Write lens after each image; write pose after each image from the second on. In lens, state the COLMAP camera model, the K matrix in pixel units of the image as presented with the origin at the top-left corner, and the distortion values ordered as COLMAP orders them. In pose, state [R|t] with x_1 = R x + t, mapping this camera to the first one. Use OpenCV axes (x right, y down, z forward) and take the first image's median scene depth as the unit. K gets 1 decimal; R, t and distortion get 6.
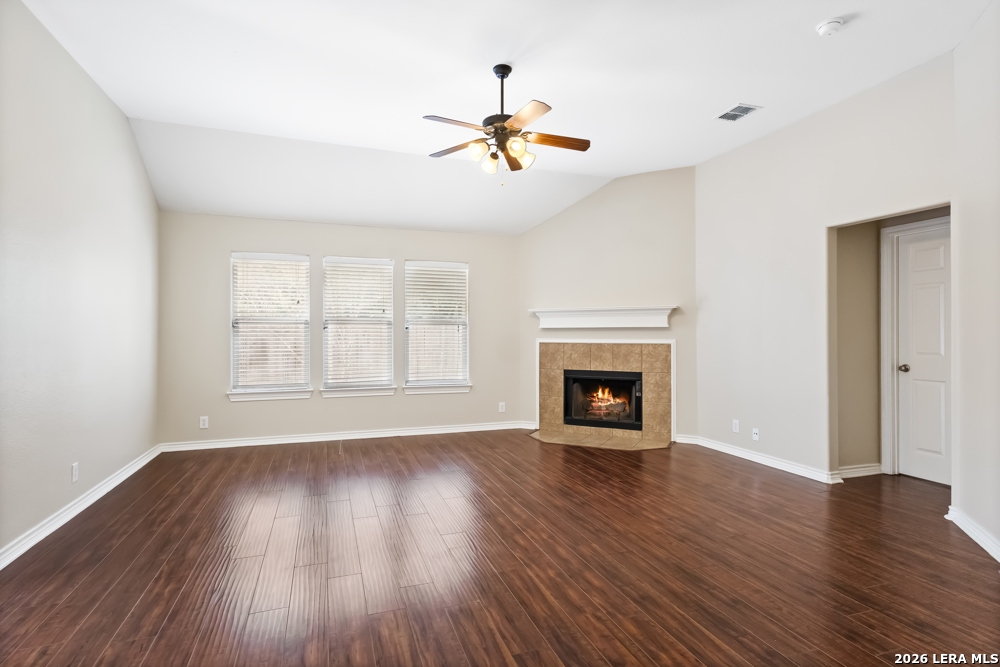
lens RADIAL K [[504.5, 0, 500.0], [0, 504.5, 333.5], [0, 0, 1]] dist [0.000011, -0.000004]
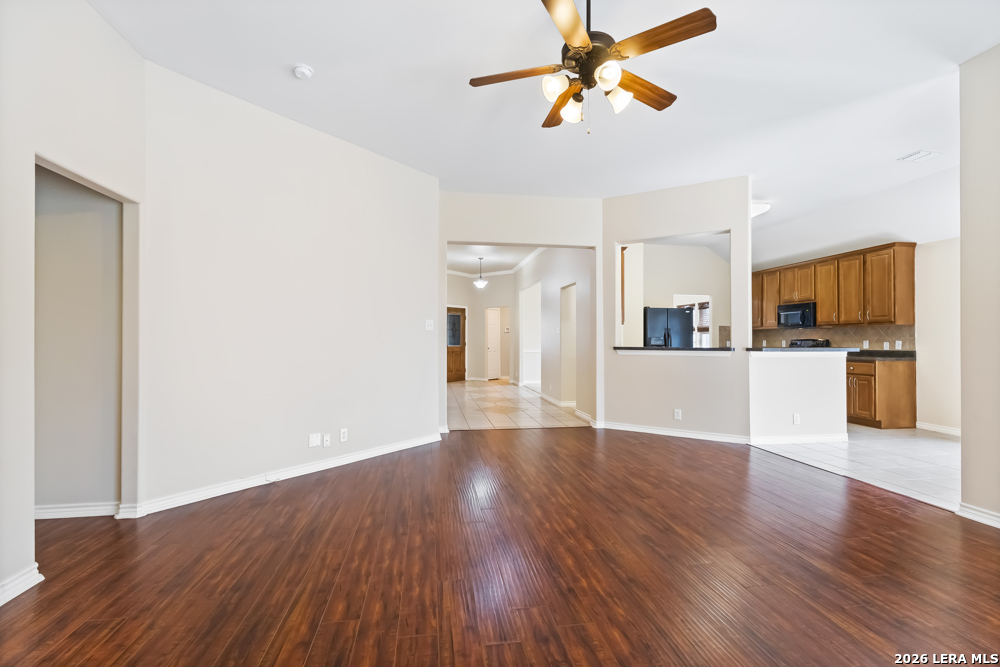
lens RADIAL K [[460.7, 0, 500.0], [0, 460.7, 333.5], [0, 0, 1]] dist [0.004733, 0.000627]
pose [[-0.983474, 0.000403, 0.181049, 0.008807], [-0.002058, 0.999908, -0.013402, 0.009516], [-0.181037, -0.013553, -0.983383, 1.763586]]
